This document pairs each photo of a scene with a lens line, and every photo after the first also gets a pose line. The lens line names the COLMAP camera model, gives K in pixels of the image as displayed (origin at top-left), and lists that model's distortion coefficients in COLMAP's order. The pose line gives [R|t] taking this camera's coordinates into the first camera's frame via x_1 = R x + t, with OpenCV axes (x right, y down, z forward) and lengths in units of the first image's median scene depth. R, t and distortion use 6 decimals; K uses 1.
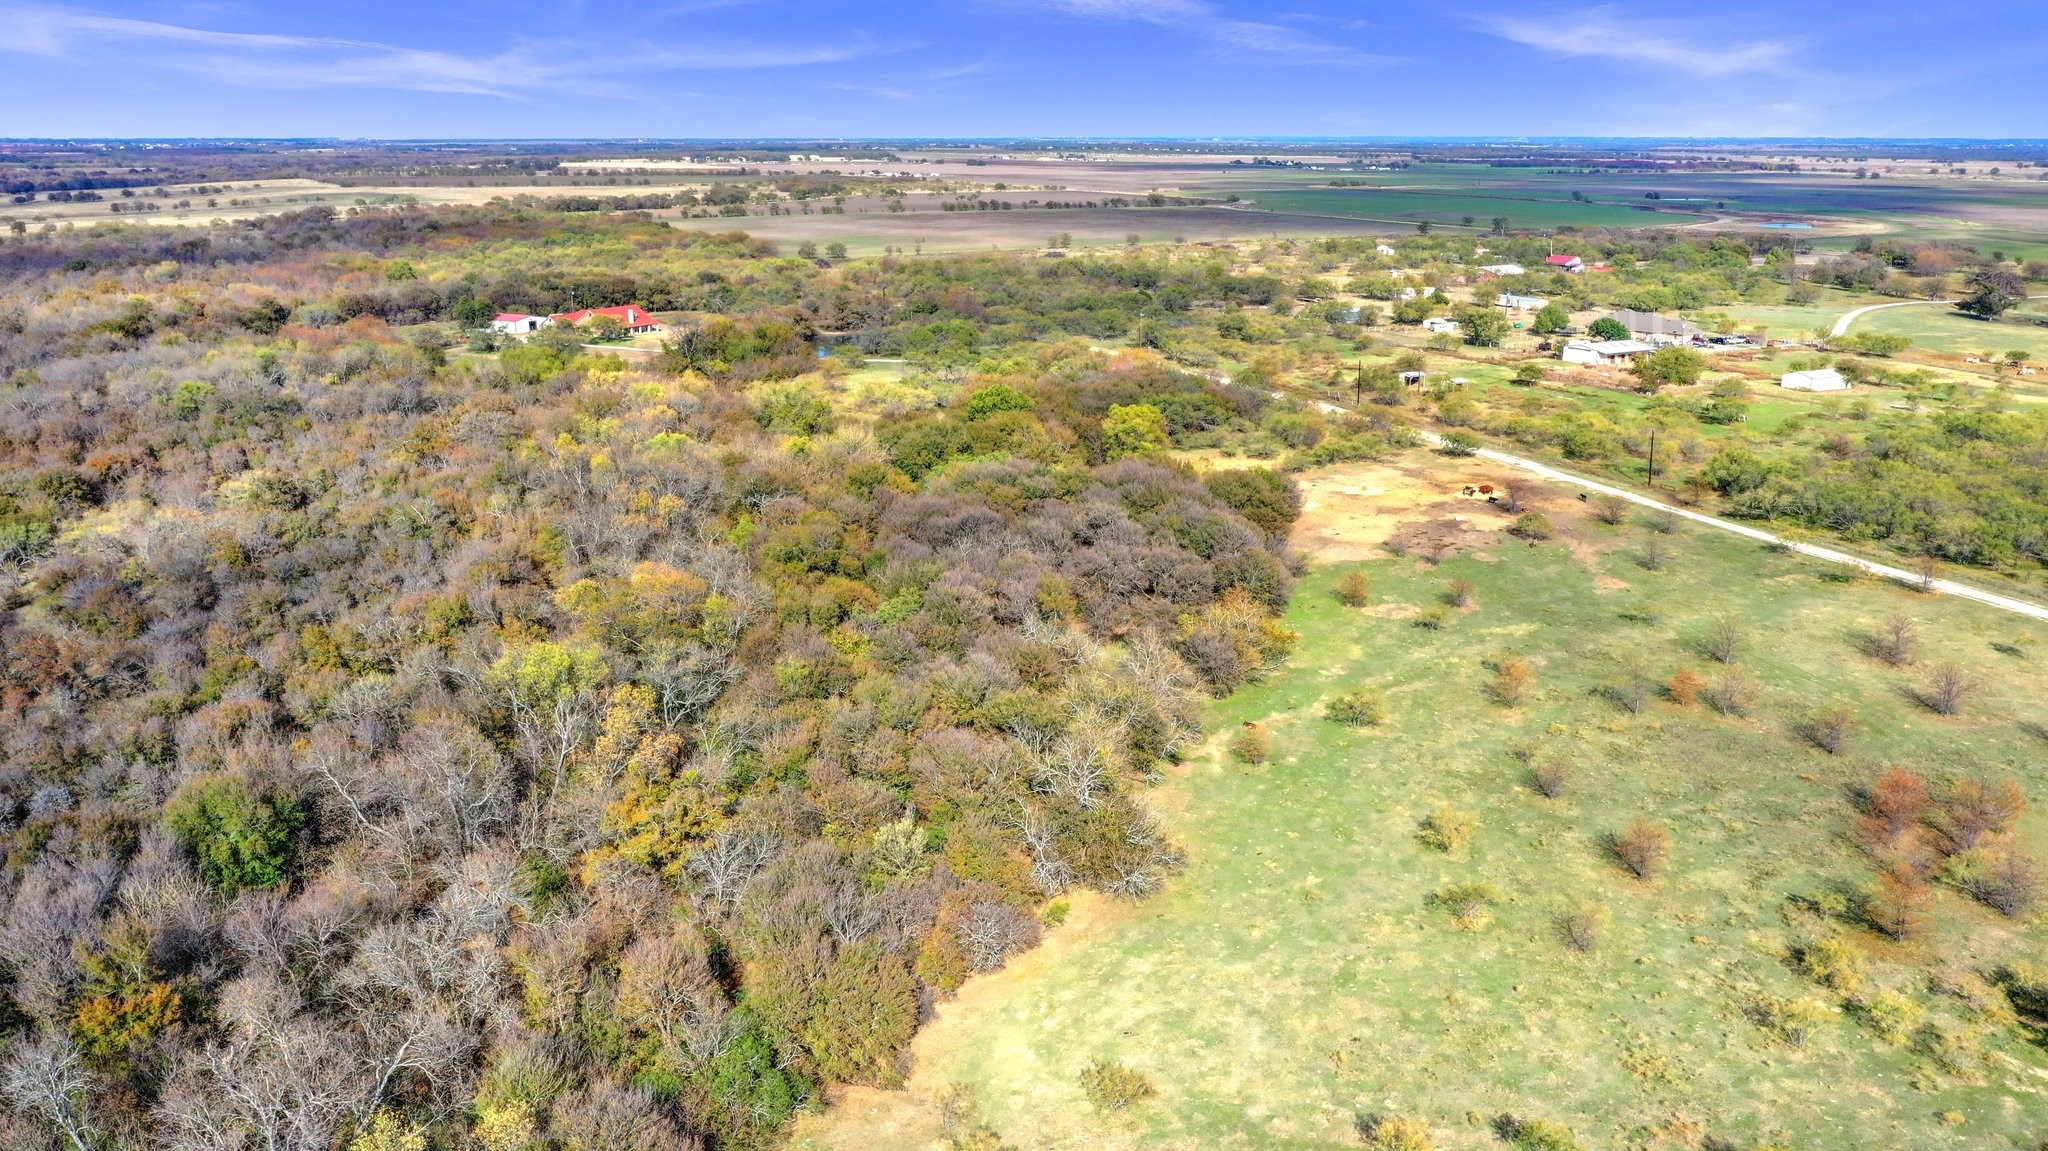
lens RADIAL K [[1695.6, 0, 1070.5], [0, 1695.6, 576.9], [0, 0, 1]] dist [-0.000512, -0.009805]
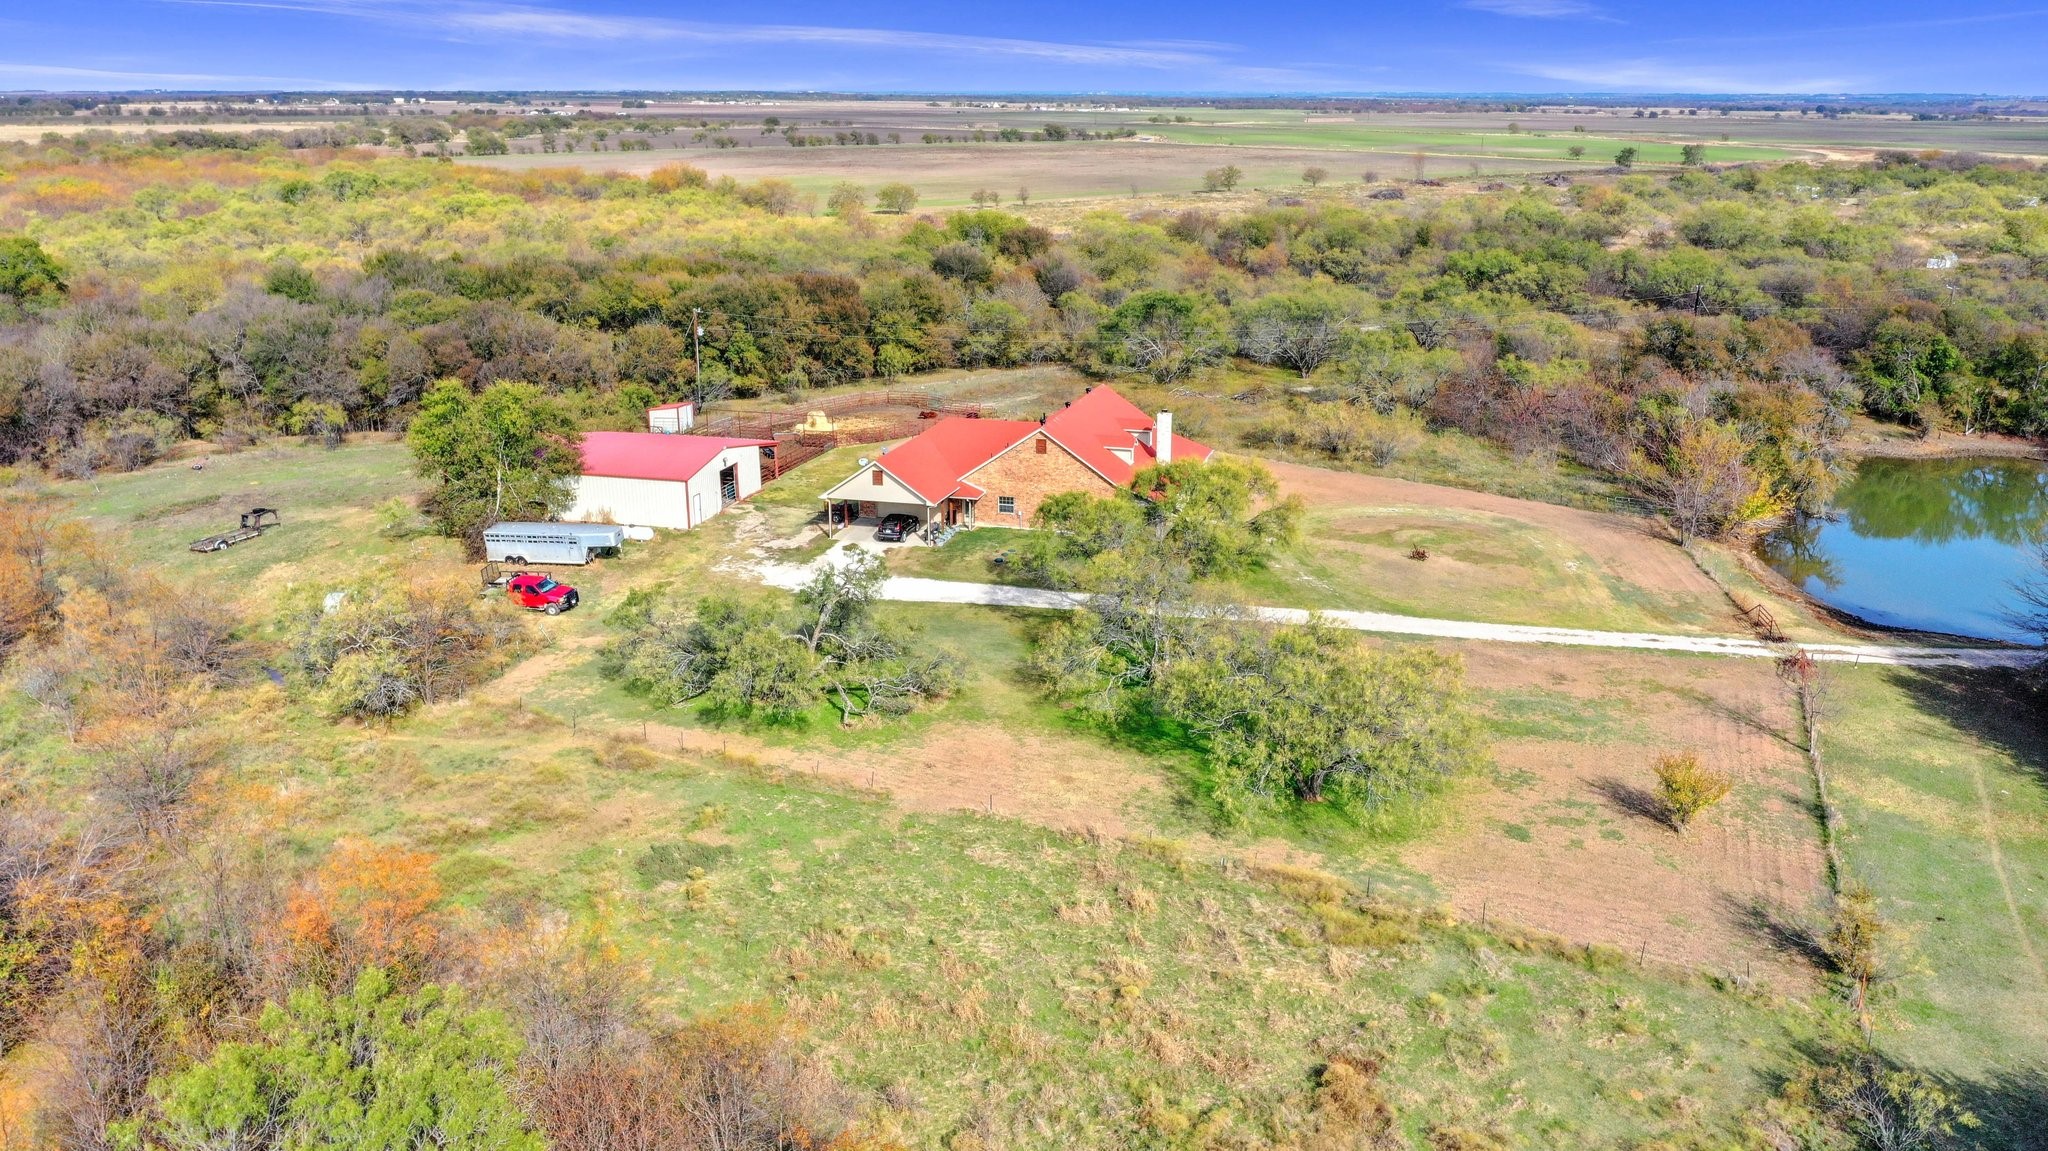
lens RADIAL K [[1650.3, 0, 1043.1], [0, 1650.3, 567.4], [0, 0, 1]] dist [-0.018150, -0.002163]
pose [[0.968692, -0.064284, 0.239797, -0.301485], [0.058544, 0.997804, 0.030993, -0.128320], [-0.241263, -0.015984, 0.970328, 0.684130]]
